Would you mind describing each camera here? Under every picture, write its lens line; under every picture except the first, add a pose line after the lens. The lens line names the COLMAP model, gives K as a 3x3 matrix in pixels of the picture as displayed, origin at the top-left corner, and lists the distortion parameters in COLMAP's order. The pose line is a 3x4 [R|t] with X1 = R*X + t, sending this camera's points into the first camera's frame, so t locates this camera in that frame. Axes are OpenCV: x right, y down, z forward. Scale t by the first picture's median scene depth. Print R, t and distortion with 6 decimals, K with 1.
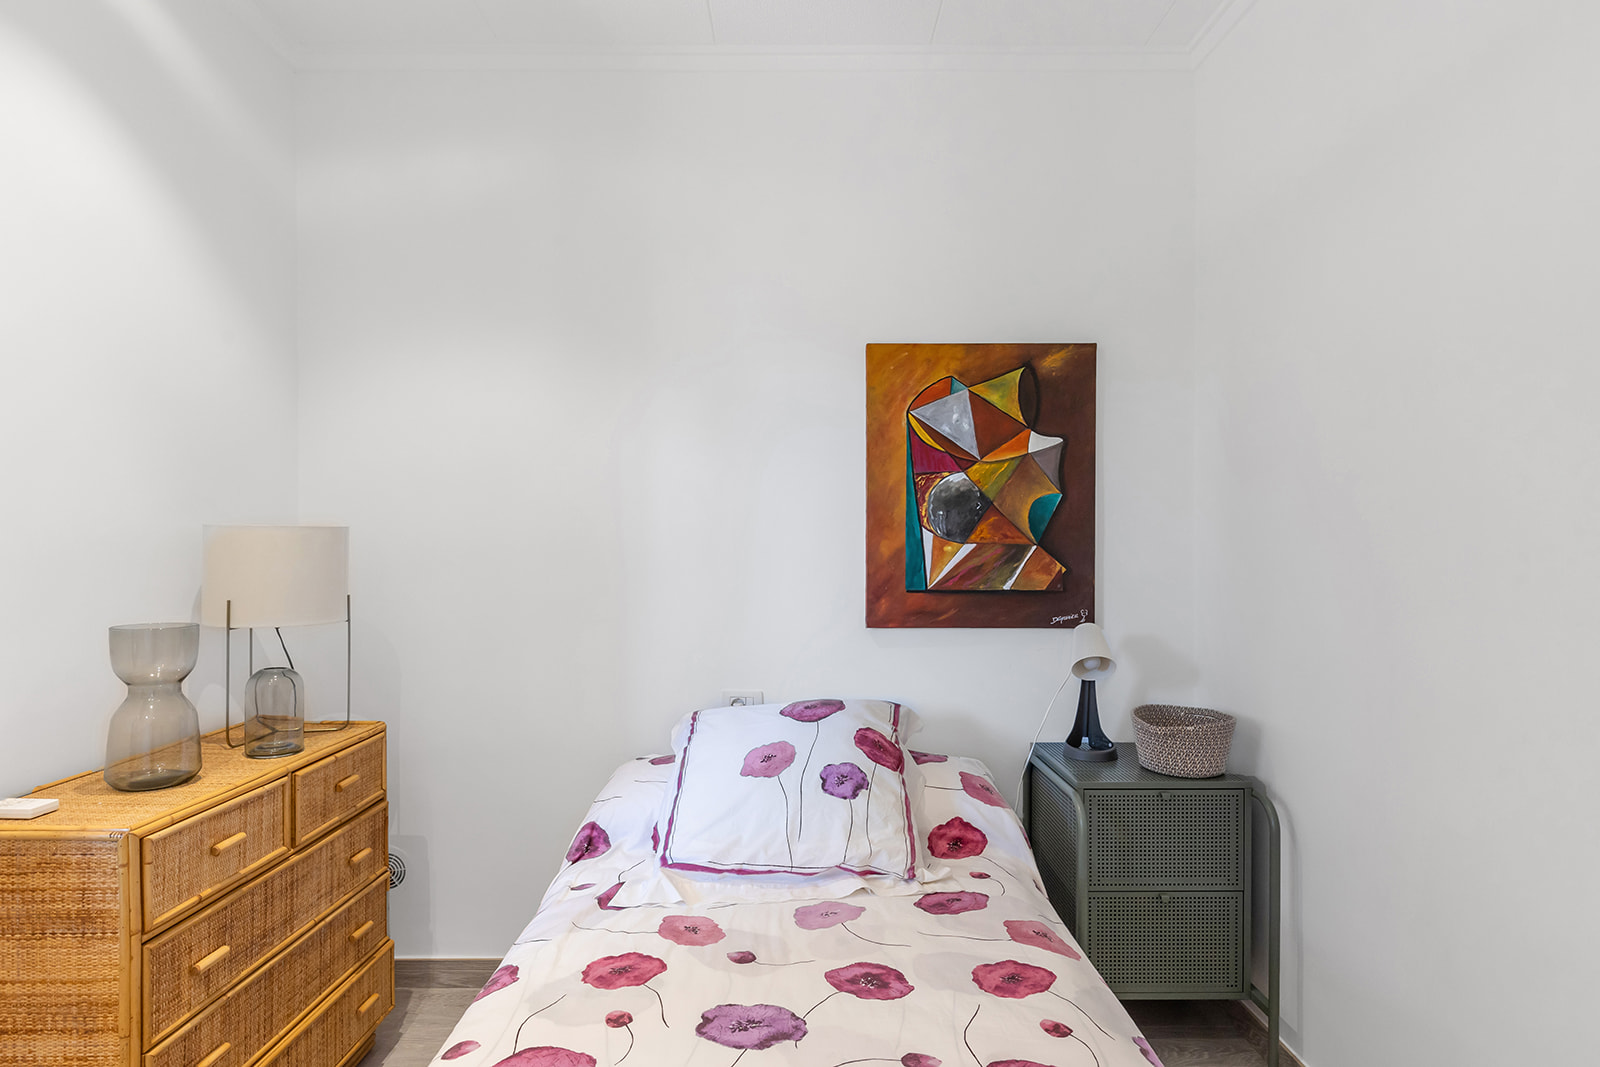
lens RADIAL K [[856.0, 0, 801.1], [0, 856.0, 543.4], [0, 0, 1]] dist [0.002759, -0.000287]
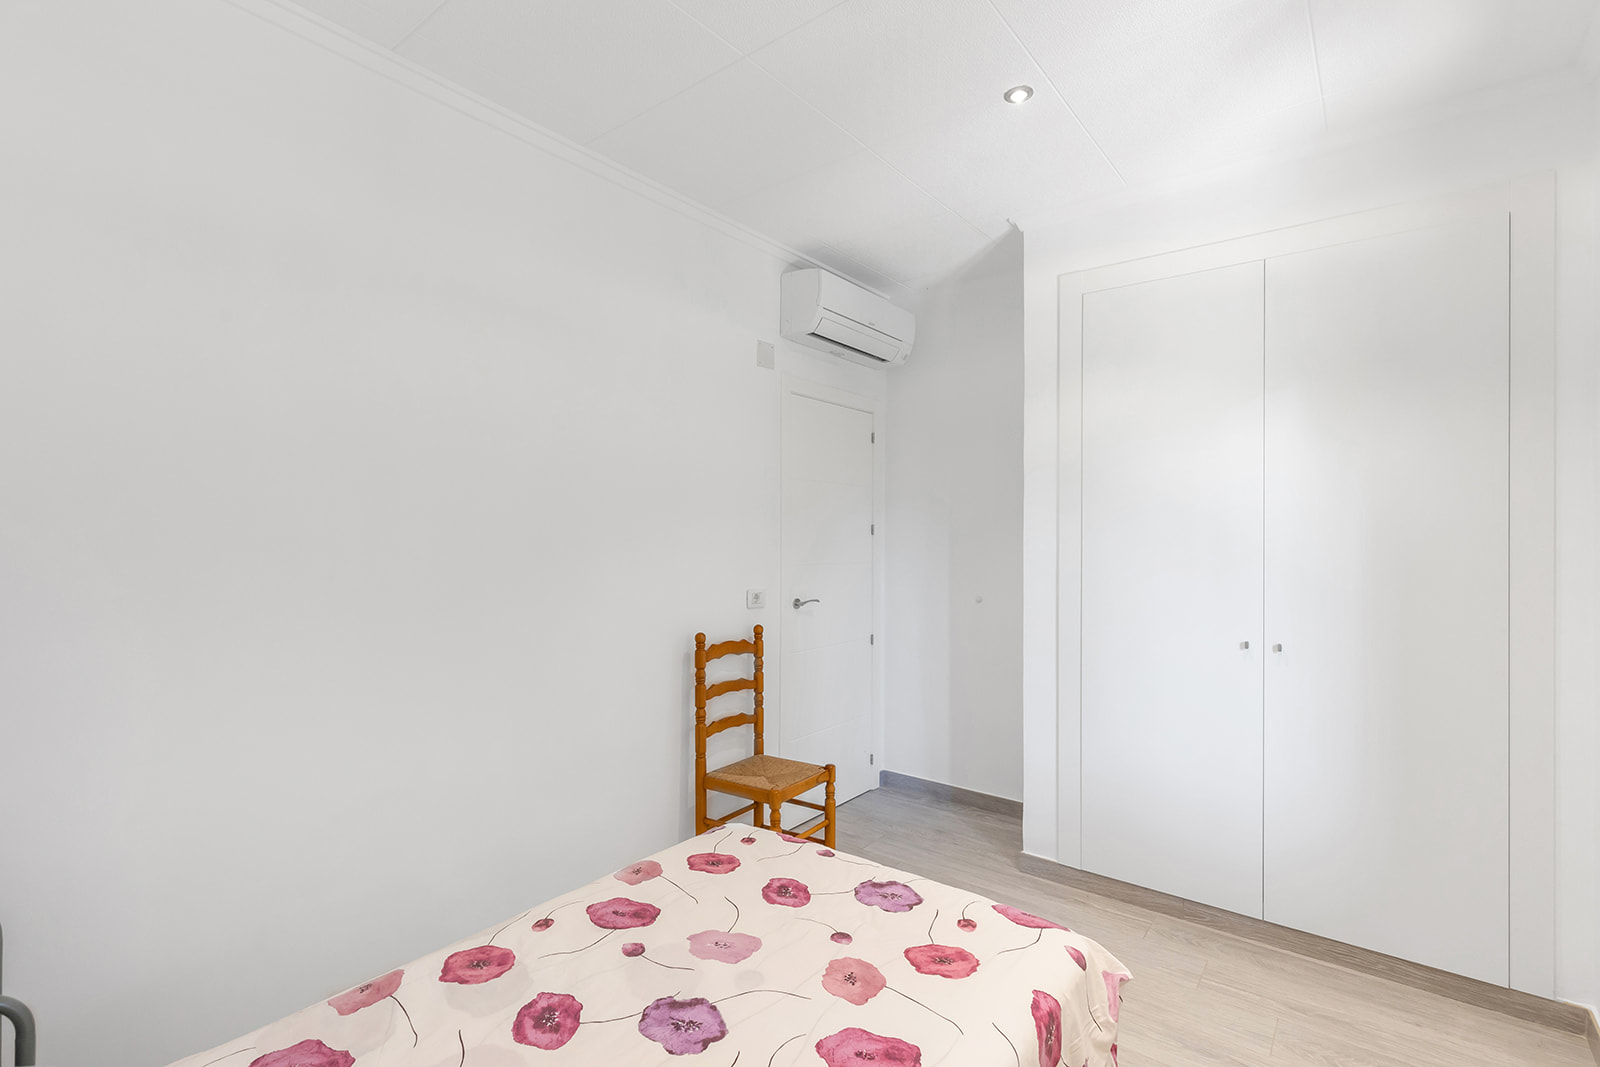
lens RADIAL K [[721.9, 0, 800.0], [0, 721.9, 533.5], [0, 0, 1]] dist [0.004184, -0.001734]
pose [[-0.779937, -0.001415, 0.625856, -0.396583], [-0.001670, 0.999999, 0.000180, -0.040823], [-0.625856, -0.000905, -0.779938, 0.846216]]
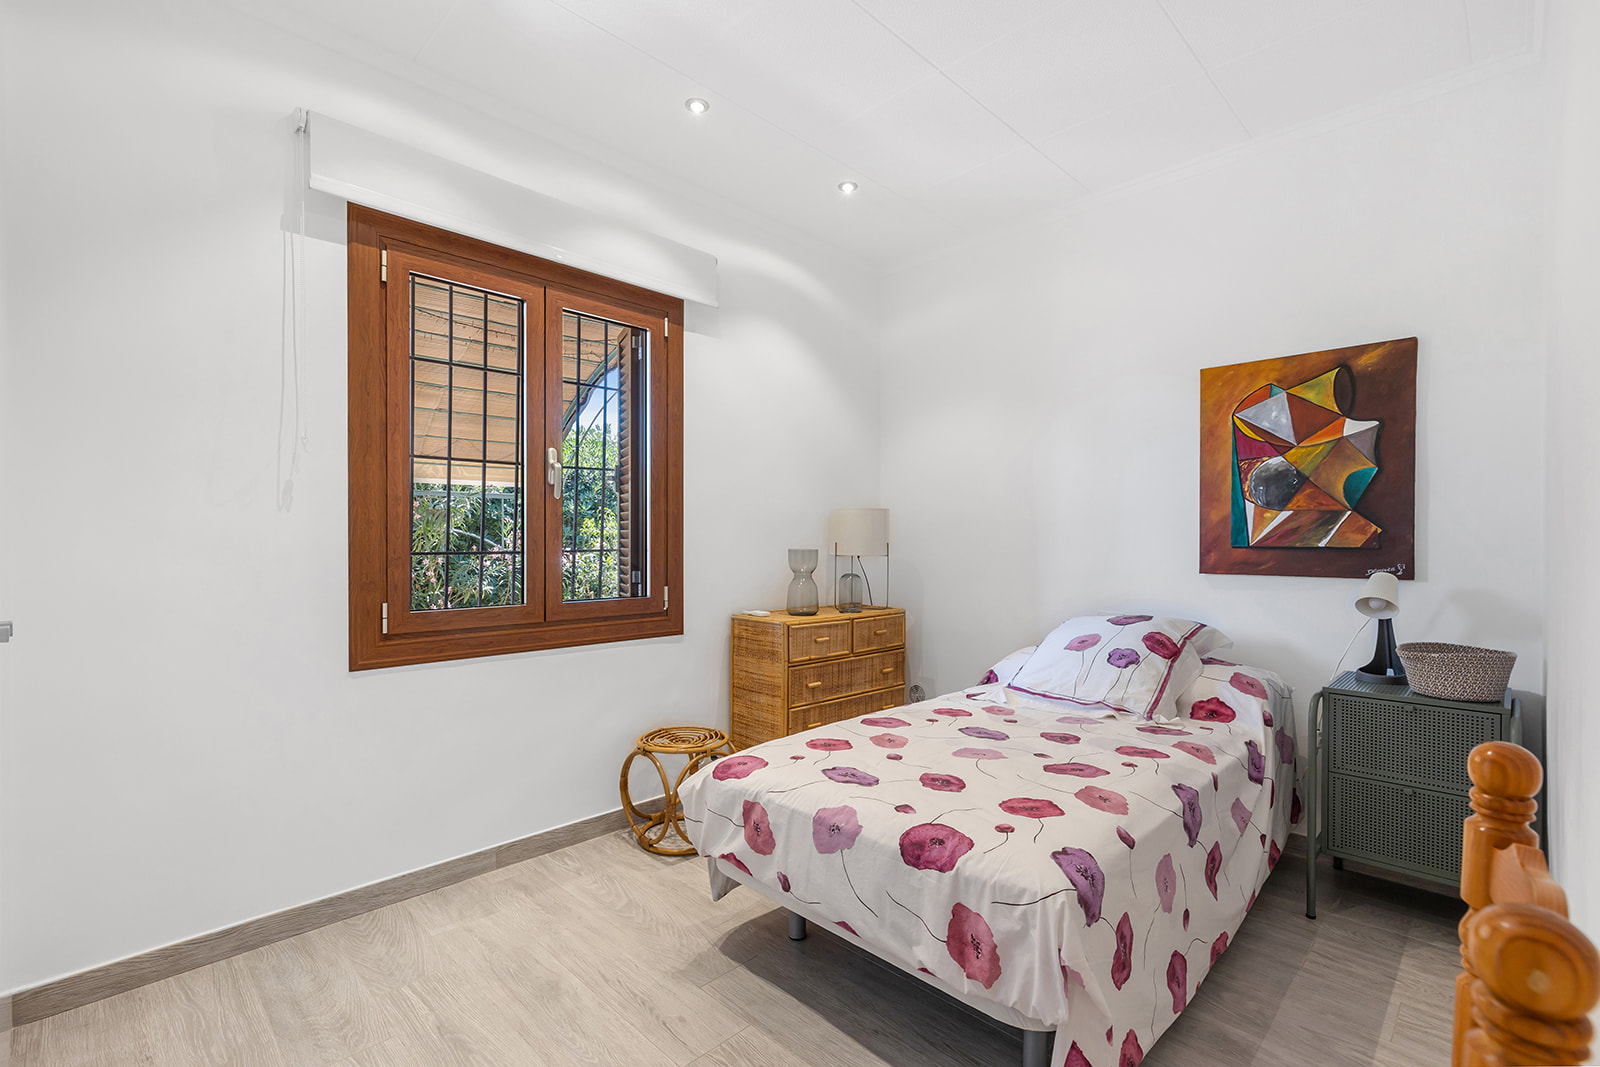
lens RADIAL K [[721.9, 0, 800.0], [0, 721.9, 533.5], [0, 0, 1]] dist [0.004184, -0.001734]
pose [[0.705967, -0.004100, -0.708233, 0.450915], [-0.004710, 0.999934, -0.010484, 0.049421], [0.708229, 0.010737, 0.705901, -0.291474]]
